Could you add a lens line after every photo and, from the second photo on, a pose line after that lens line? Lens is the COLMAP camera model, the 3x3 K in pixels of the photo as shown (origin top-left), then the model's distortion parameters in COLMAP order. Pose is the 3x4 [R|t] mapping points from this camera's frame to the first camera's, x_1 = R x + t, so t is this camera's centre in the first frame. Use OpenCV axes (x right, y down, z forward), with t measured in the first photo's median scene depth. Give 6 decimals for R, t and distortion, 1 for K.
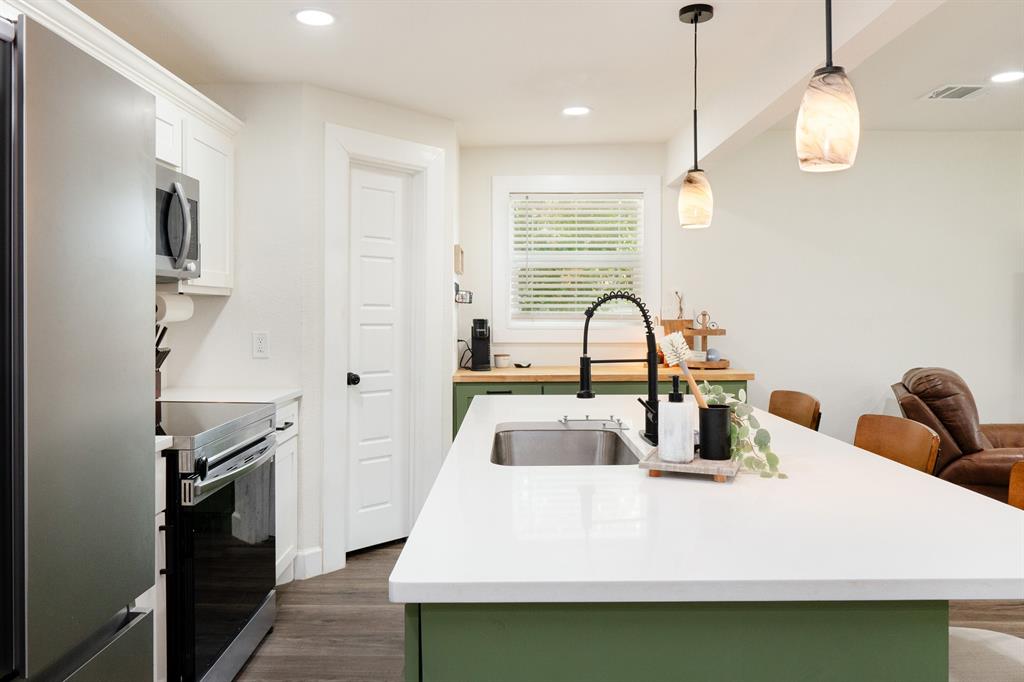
lens RADIAL K [[712.9, 0, 529.1], [0, 712.9, 323.9], [0, 0, 1]] dist [-0.000259, -0.001809]
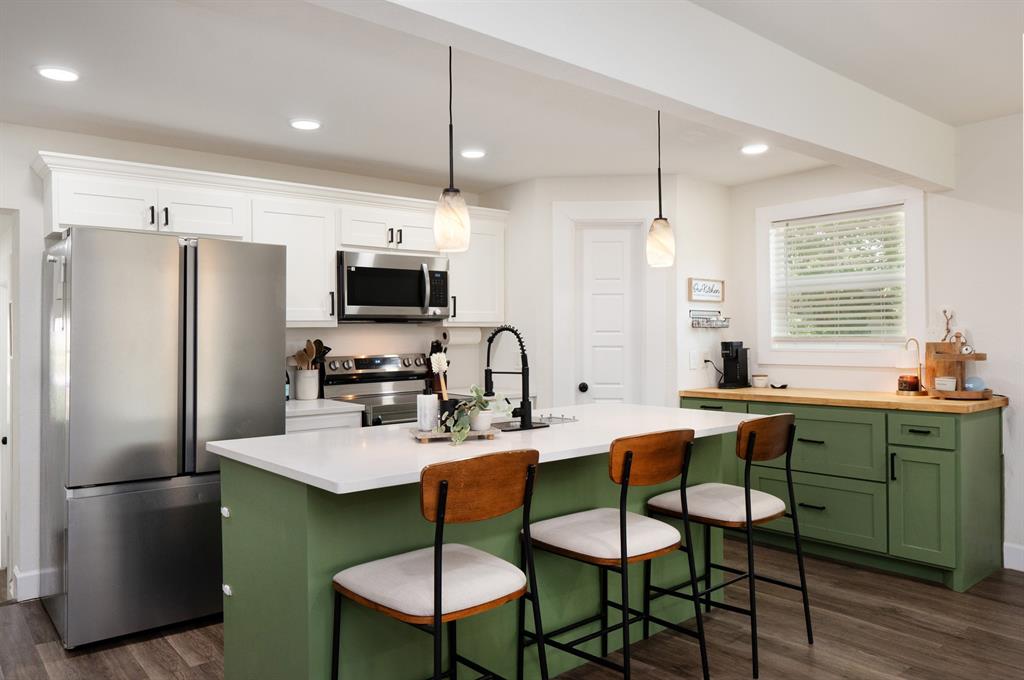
lens RADIAL K [[709.8, 0, 512.0], [0, 709.8, 340.0], [0, 0, 1]] dist [-0.000416, -0.001918]
pose [[0.638540, -0.002616, -0.769585, 0.696481], [-0.002090, 0.999985, -0.005134, -0.004319], [0.769586, 0.004887, 0.638524, 0.039898]]
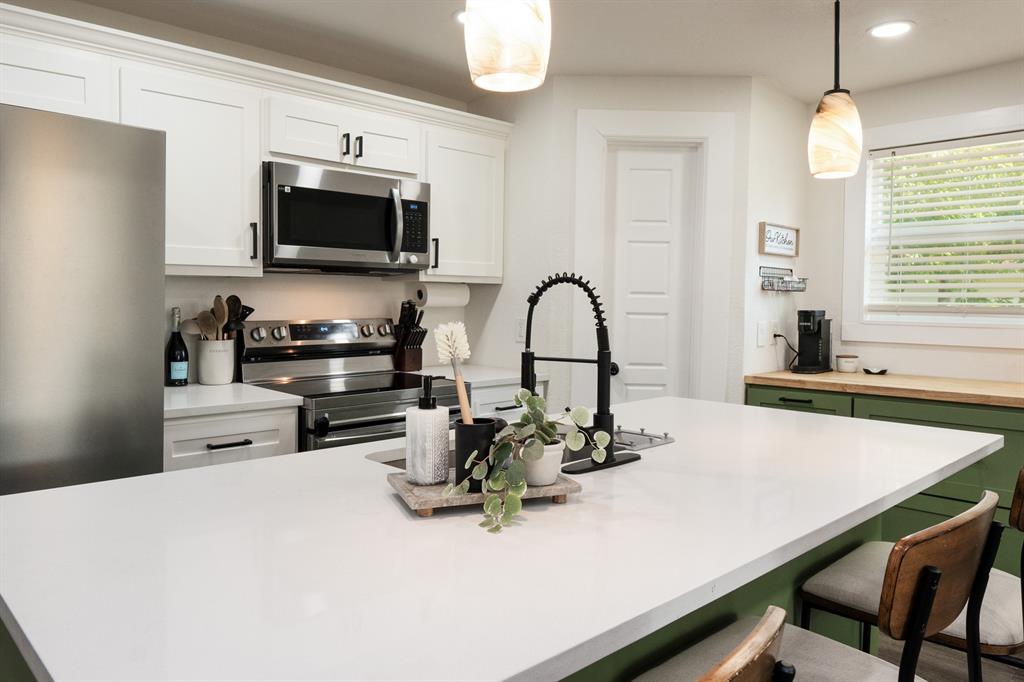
lens RADIAL K [[734.0, 0, 525.1], [0, 734.0, 320.5], [0, 0, 1]] dist [0.002417, -0.001948]
pose [[0.698704, 0.026248, -0.714929, 0.378448], [-0.021233, 0.999647, 0.015951, -0.002435], [0.715096, 0.004035, 0.699015, 0.214838]]
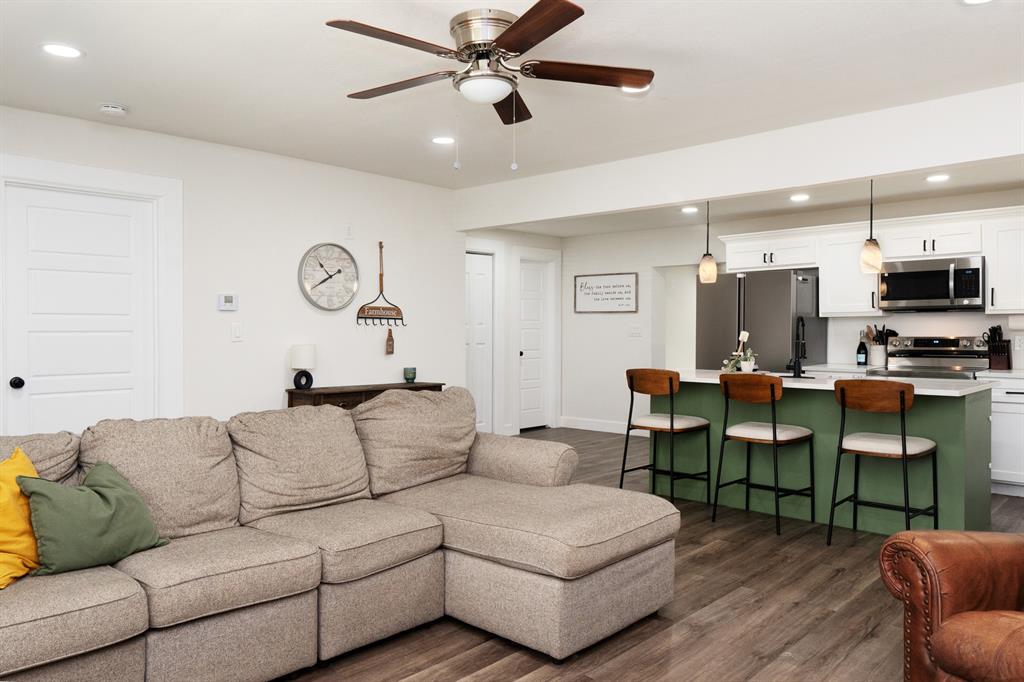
lens RADIAL K [[736.1, 0, 512.0], [0, 736.1, 341.0], [0, 0, 1]] dist [-0.004132, -0.001051]
pose [[-0.685880, 0.014266, -0.727574, 1.479574], [-0.008448, 0.999584, 0.027564, -0.012401], [0.727665, 0.025052, -0.685475, 1.134928]]
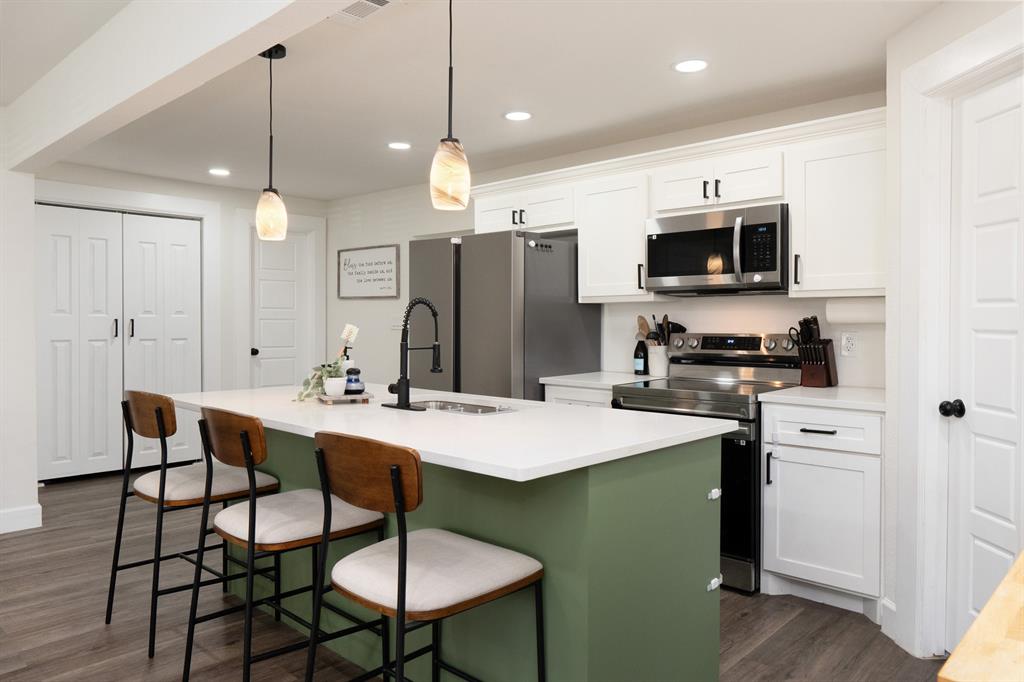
lens RADIAL K [[709.8, 0, 512.0], [0, 709.8, 341.0], [0, 0, 1]] dist [-0.000416, -0.001918]
pose [[-0.684904, 0.021568, -0.728314, 0.554354], [-0.012125, 0.999086, 0.040989, -0.012118], [0.728533, 0.036905, -0.684016, 1.171228]]
